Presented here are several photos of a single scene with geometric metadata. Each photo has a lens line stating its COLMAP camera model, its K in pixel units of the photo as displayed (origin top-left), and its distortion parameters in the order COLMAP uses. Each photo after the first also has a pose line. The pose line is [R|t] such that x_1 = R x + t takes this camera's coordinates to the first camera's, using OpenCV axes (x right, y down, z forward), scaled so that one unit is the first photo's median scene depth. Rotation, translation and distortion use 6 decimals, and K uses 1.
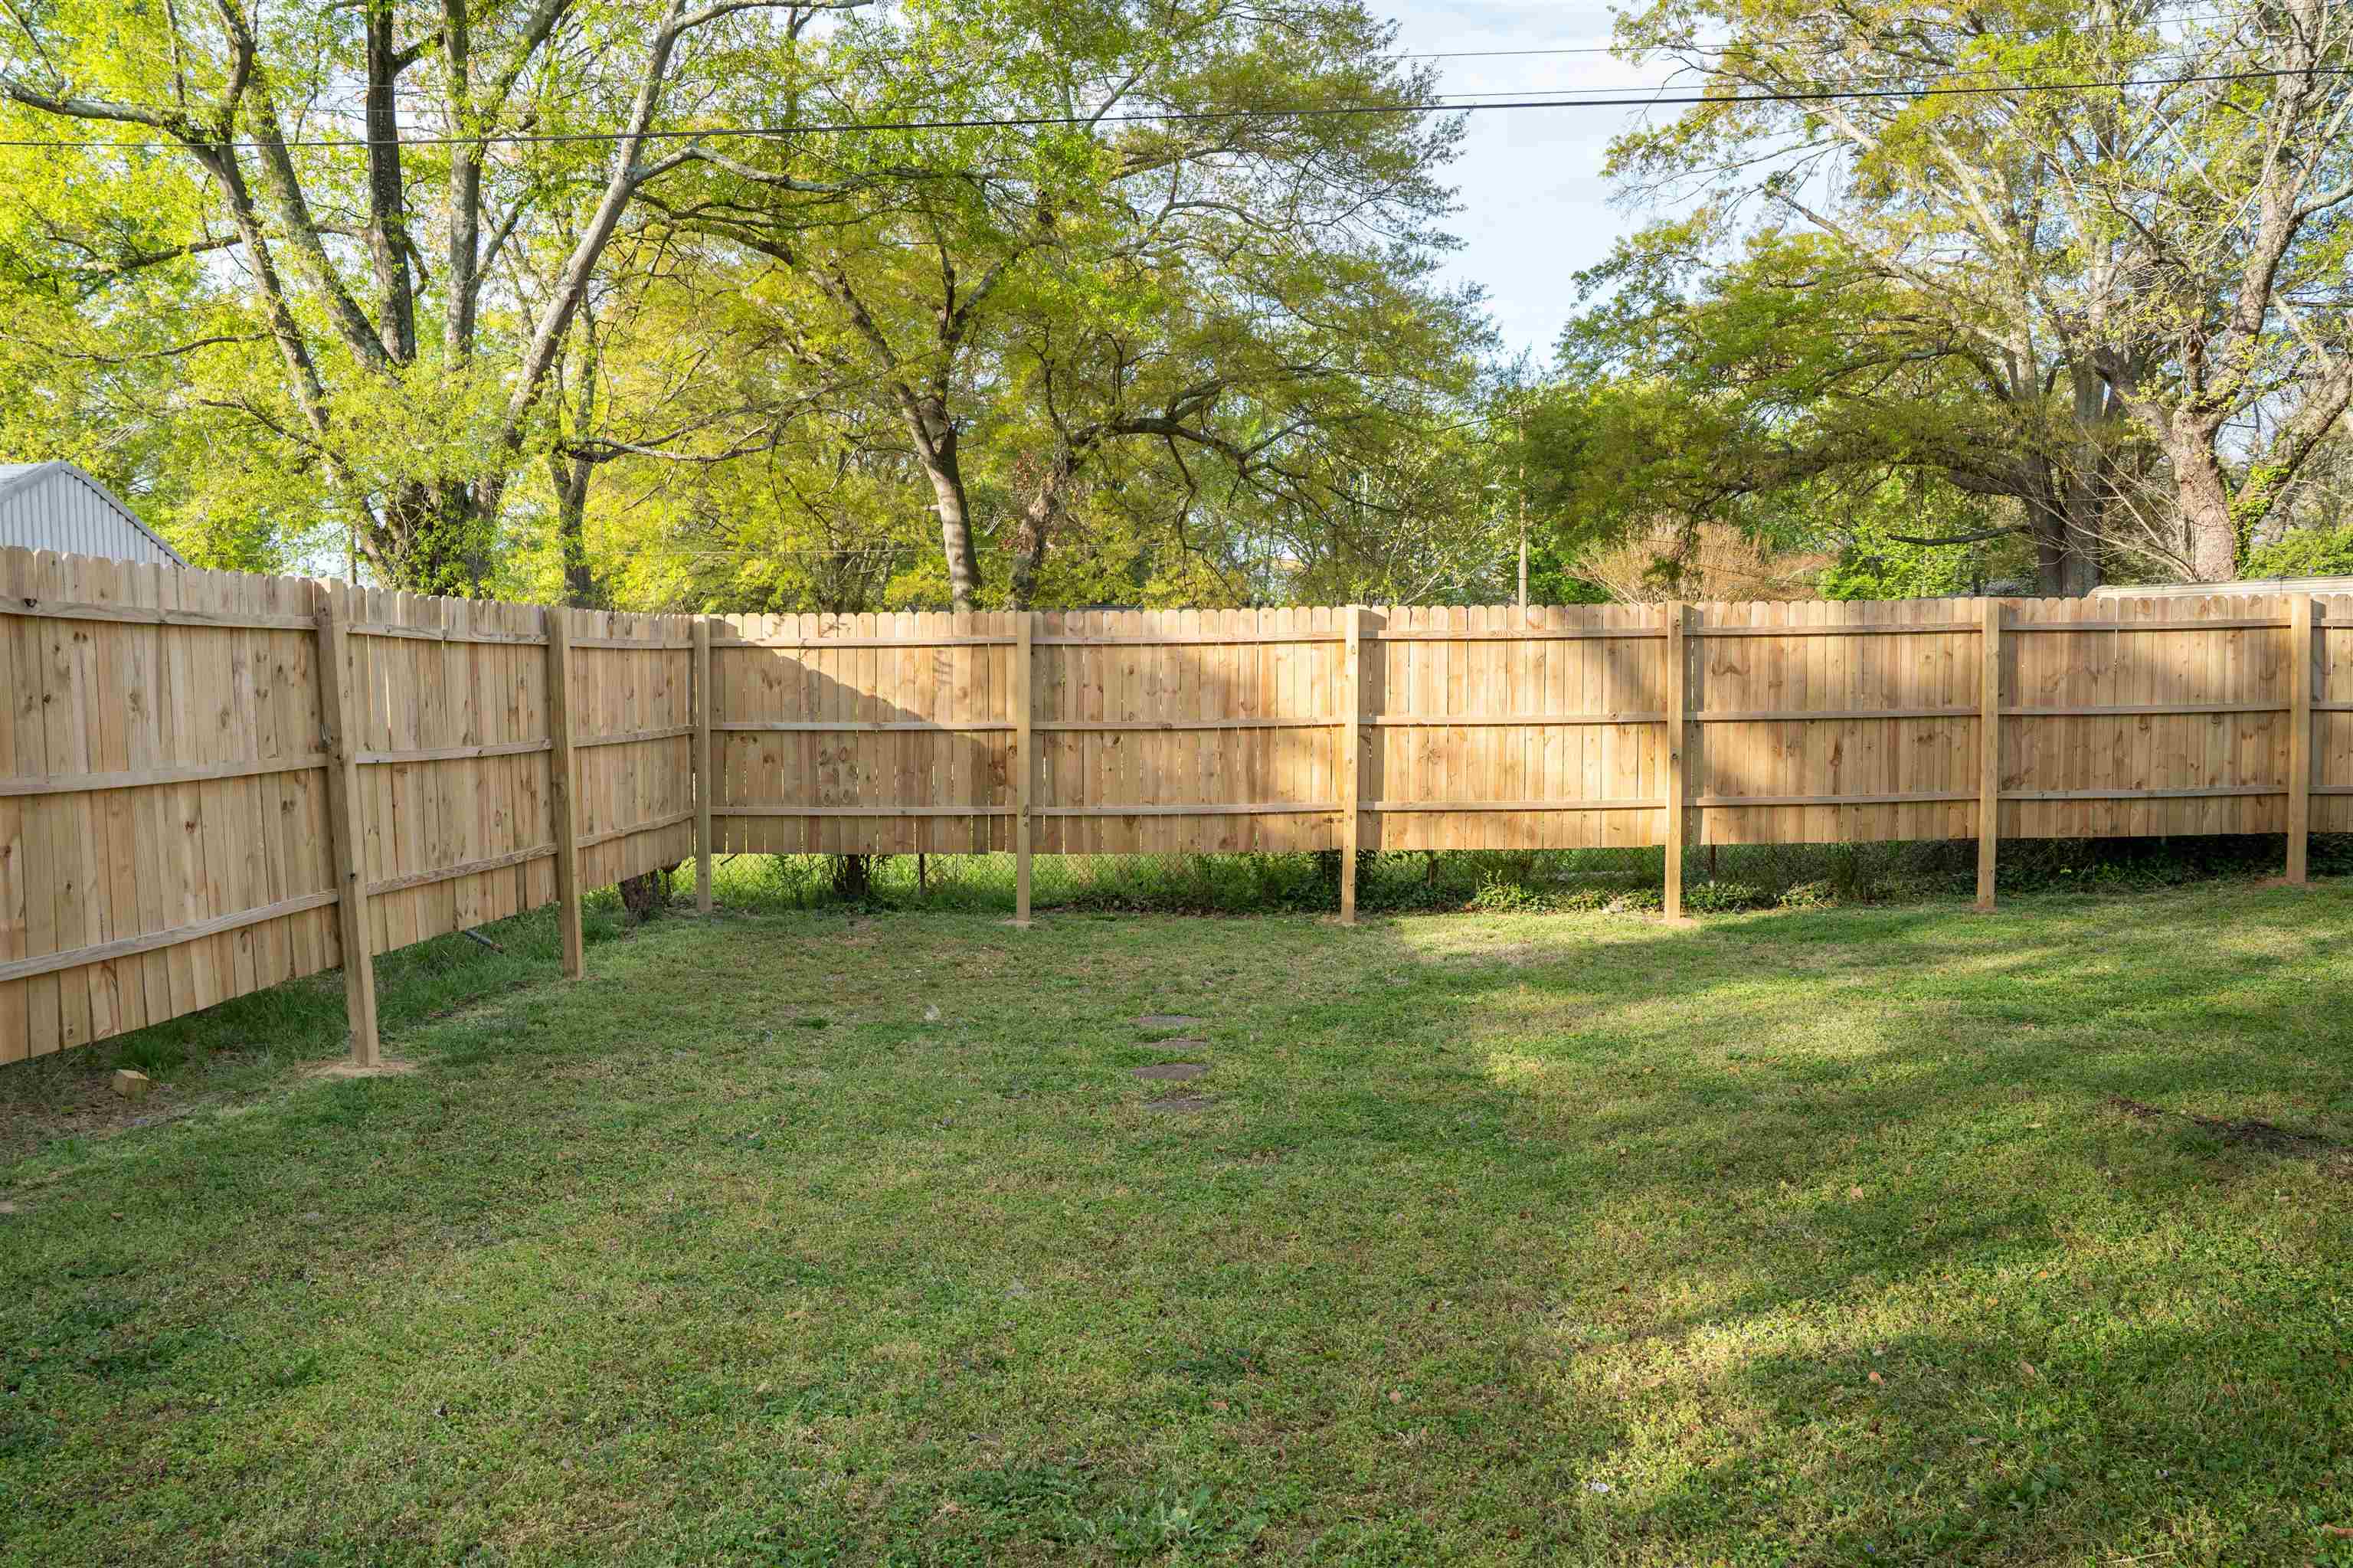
lens RADIAL K [[1648.9, 0, 1171.3], [0, 1648.9, 790.3], [0, 0, 1]] dist [-0.132105, 0.096135]
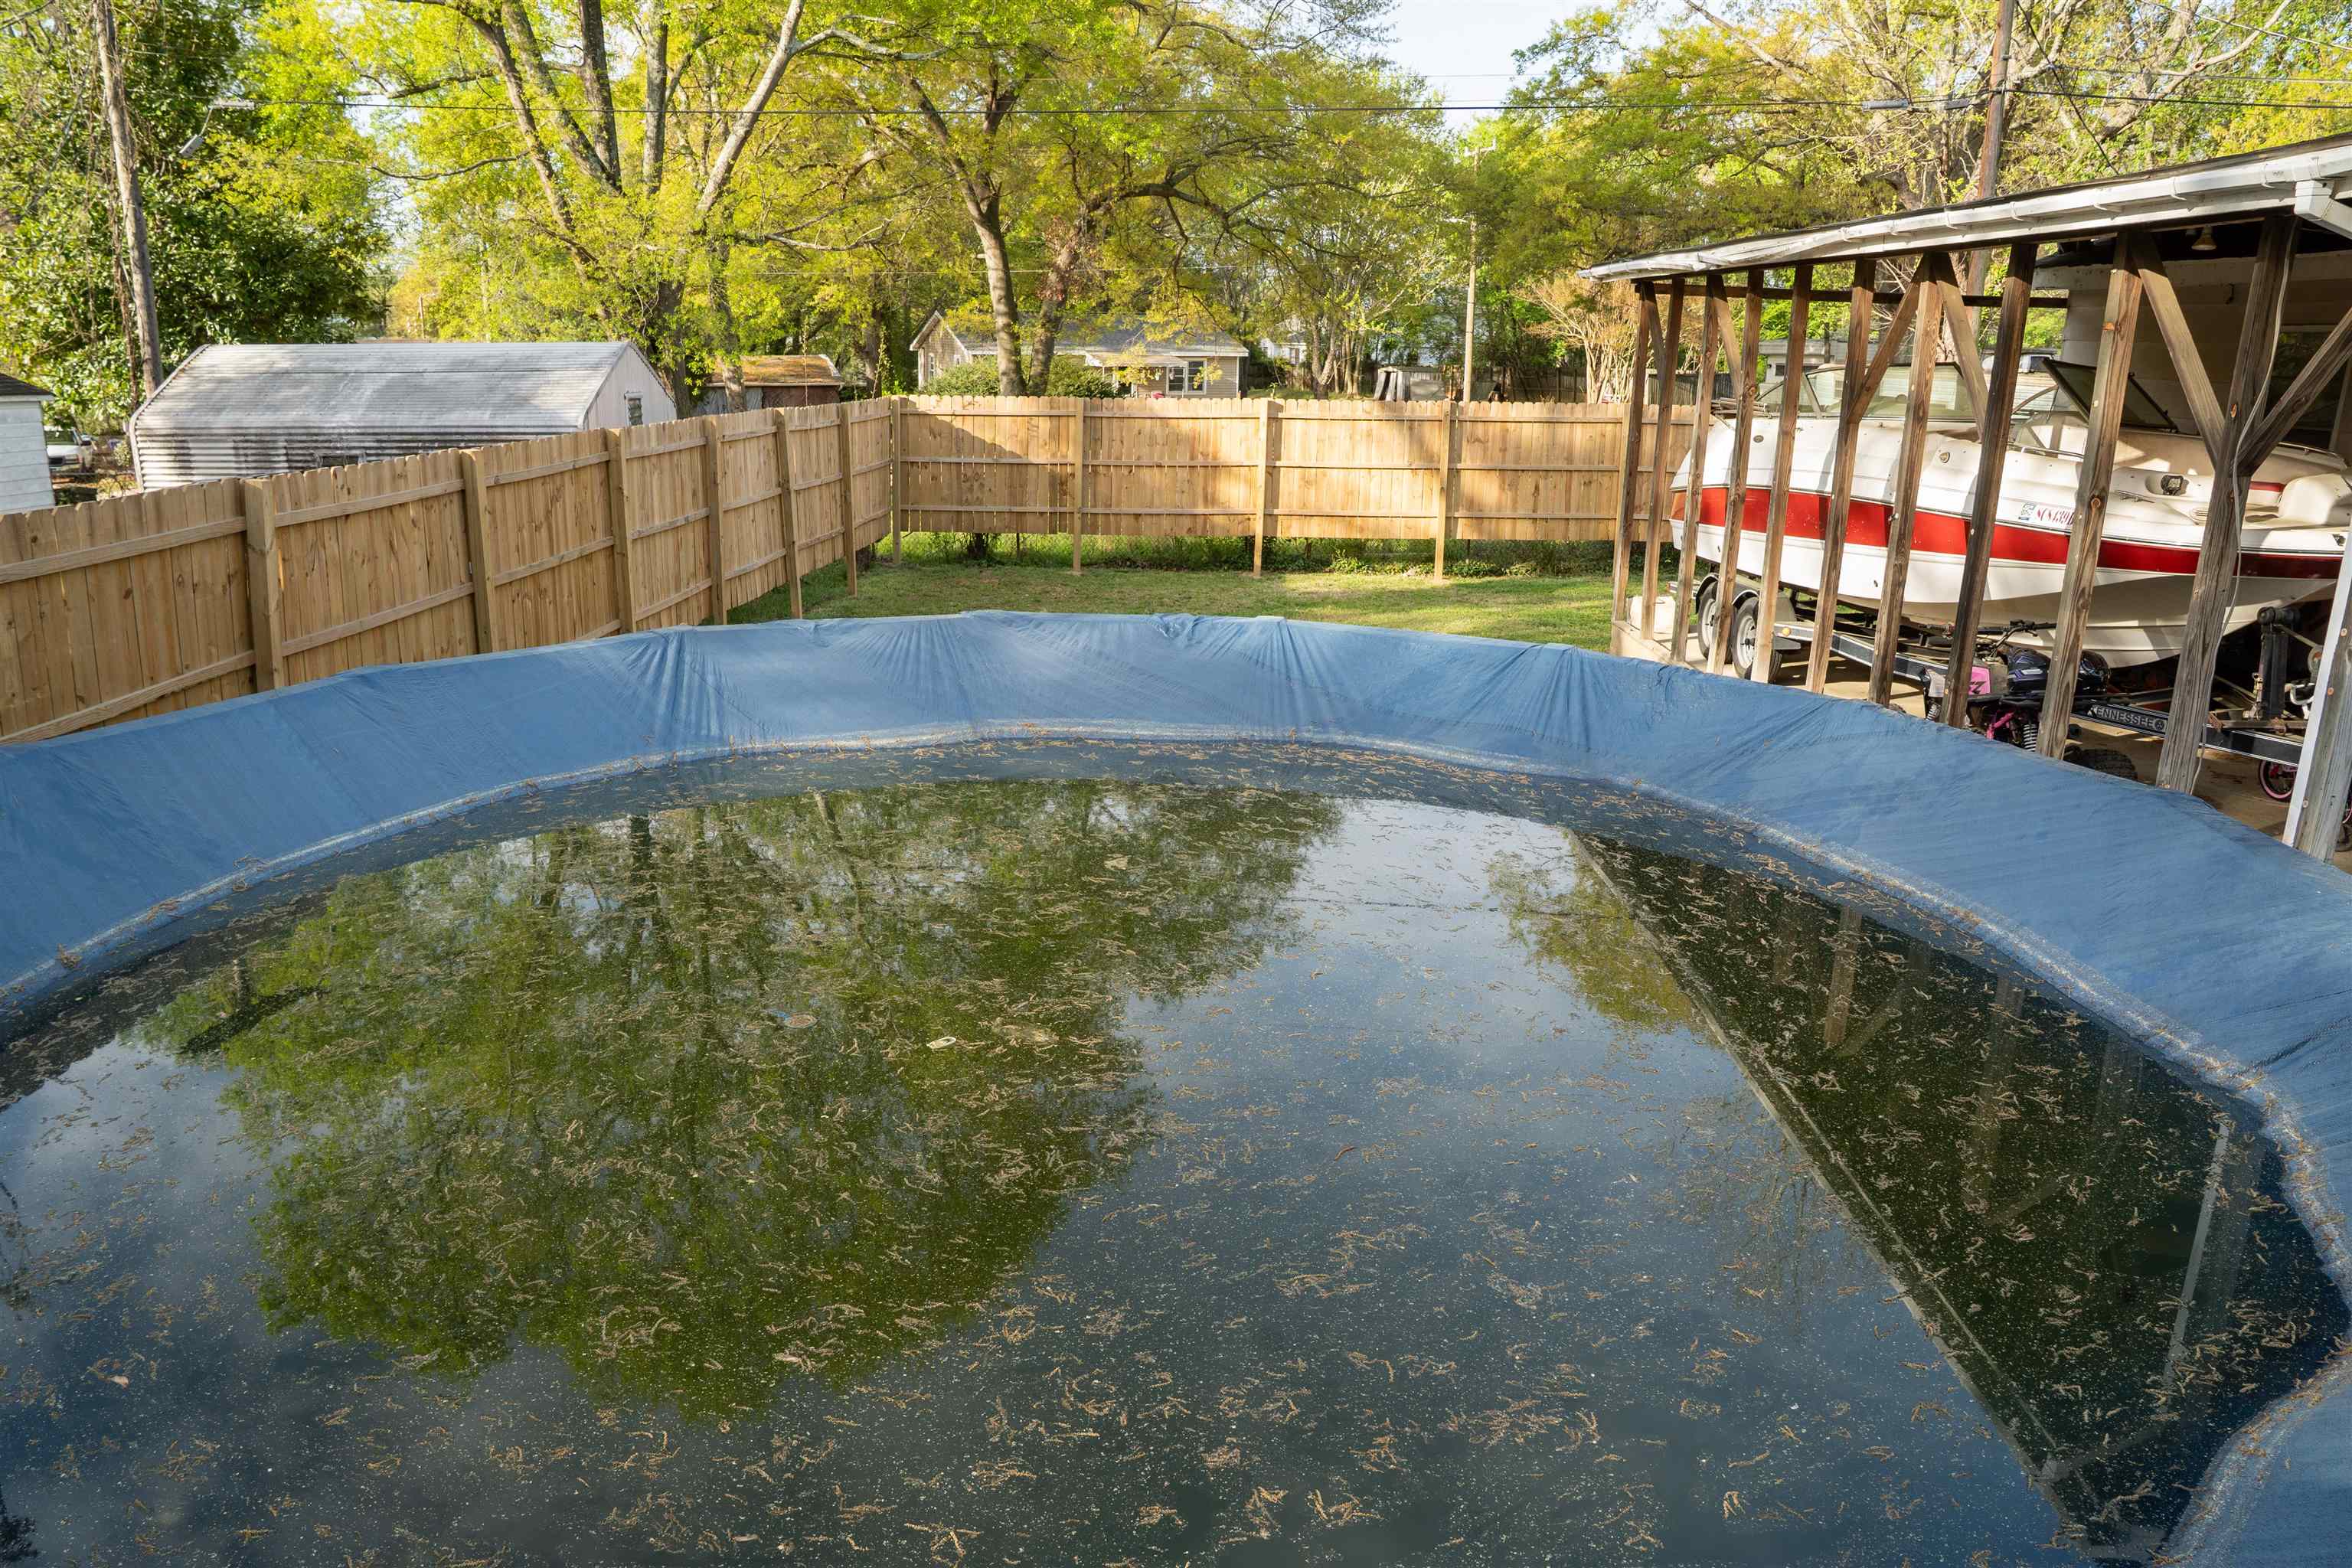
lens RADIAL K [[1648.1, 0, 1170.8], [0, 1648.1, 790.3], [0, 0, 1]] dist [-0.132105, 0.096135]
pose [[0.999768, 0.020517, 0.006550, 0.005799], [-0.021399, 0.980739, 0.194149, -0.036458], [-0.002441, -0.194244, 0.980950, -0.786898]]
